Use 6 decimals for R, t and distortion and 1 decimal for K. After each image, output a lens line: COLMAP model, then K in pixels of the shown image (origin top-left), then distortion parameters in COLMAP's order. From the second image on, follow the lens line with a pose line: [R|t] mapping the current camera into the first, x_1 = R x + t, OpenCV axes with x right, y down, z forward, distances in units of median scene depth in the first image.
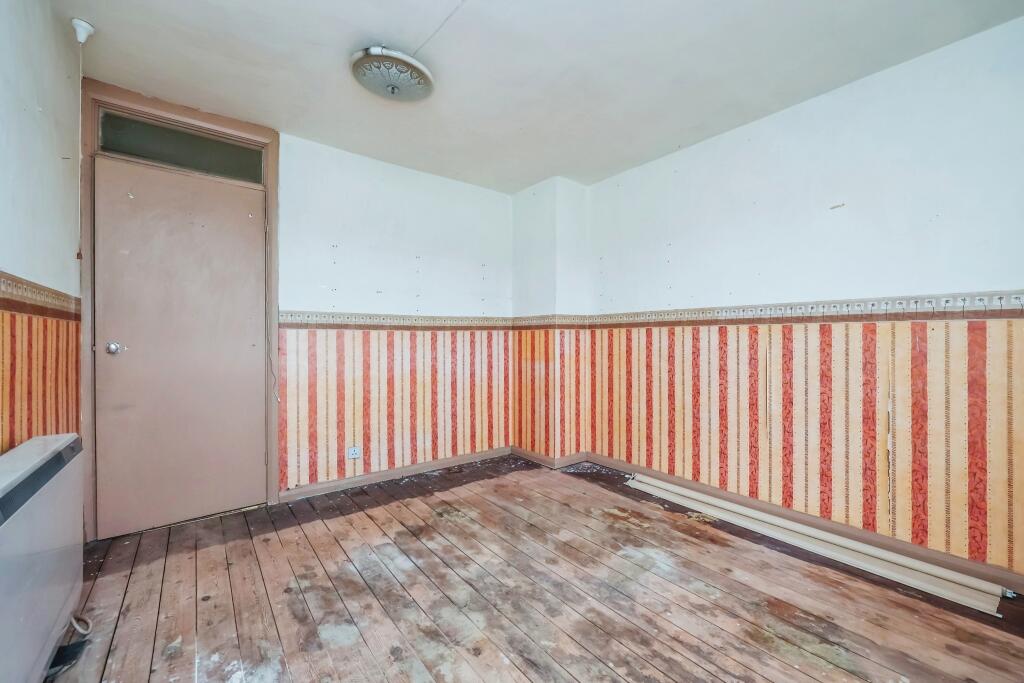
lens RADIAL K [[411.9, 0, 508.1], [0, 411.9, 343.2], [0, 0, 1]] dist [-0.000593, -0.003446]
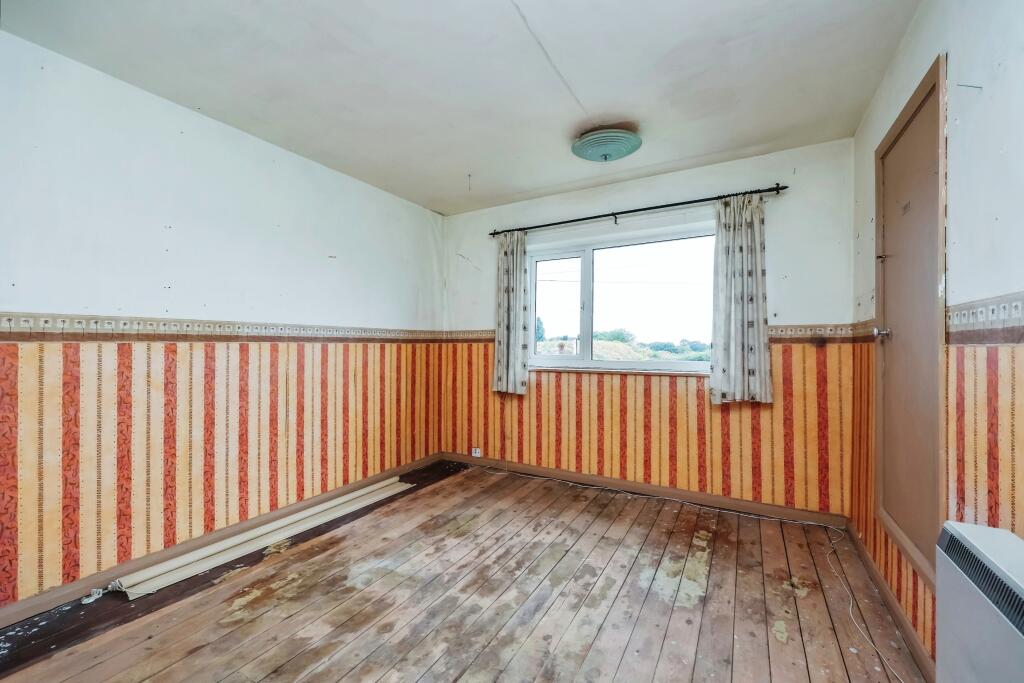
lens RADIAL K [[411.9, 0, 508.1], [0, 411.9, 343.2], [0, 0, 1]] dist [-0.000593, -0.003446]
pose [[-0.385747, 0.021622, 0.922351, -0.584418], [0.032386, 0.999427, -0.009884, -0.013189], [-0.922036, 0.026058, -0.386226, 0.843630]]
